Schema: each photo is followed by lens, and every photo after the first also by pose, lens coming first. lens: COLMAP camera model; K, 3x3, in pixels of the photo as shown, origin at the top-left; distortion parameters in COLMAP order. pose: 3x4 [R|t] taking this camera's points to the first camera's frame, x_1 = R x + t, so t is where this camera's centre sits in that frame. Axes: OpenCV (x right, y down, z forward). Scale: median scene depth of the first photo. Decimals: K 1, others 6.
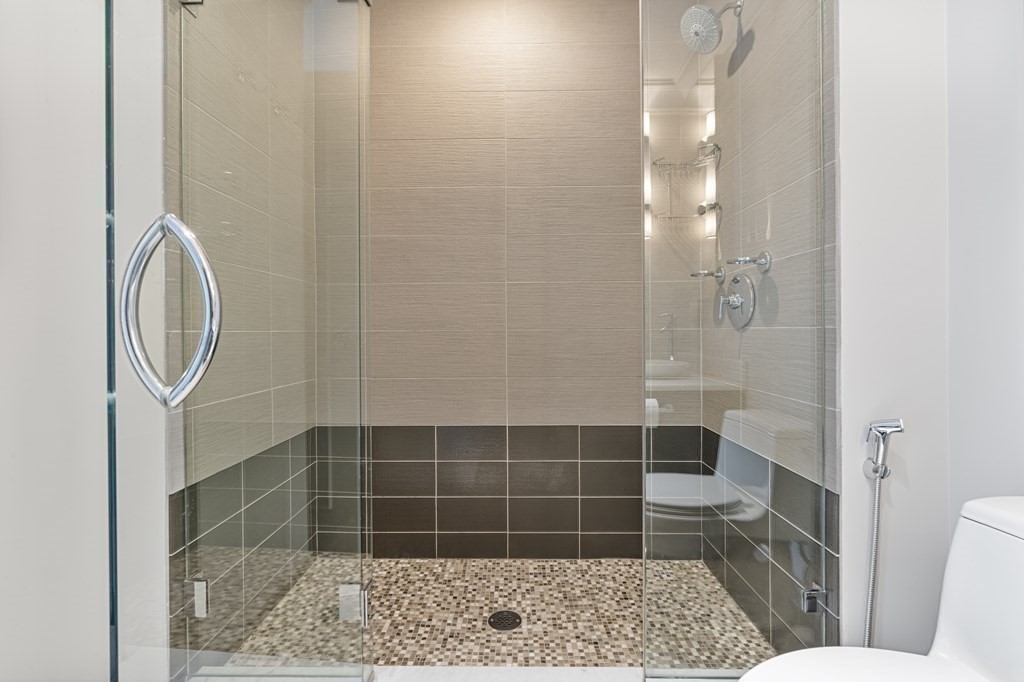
lens RADIAL K [[462.5, 0, 509.4], [0, 462.5, 332.8], [0, 0, 1]] dist [0.001133, -0.000047]
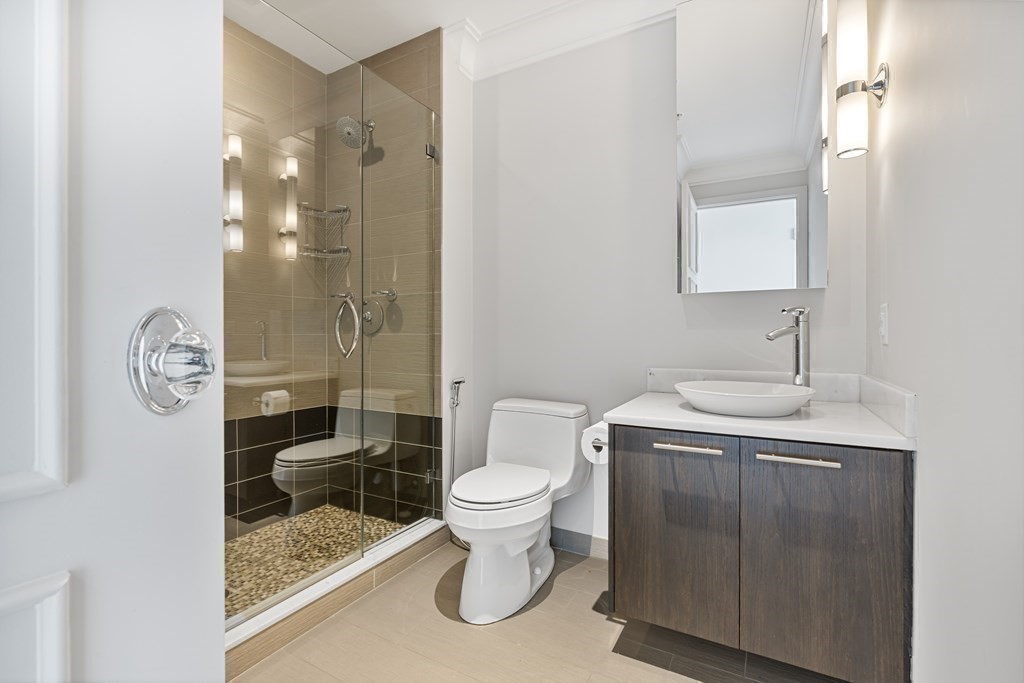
lens RADIAL K [[468.0, 0, 510.0], [0, 468.0, 338.3], [0, 0, 1]] dist [-0.001474, -0.000296]
pose [[0.471013, 0.001231, 0.882126, -0.689667], [-0.000050, 0.999999, -0.001369, 0.006841], [-0.882126, 0.000601, 0.471012, -0.156348]]
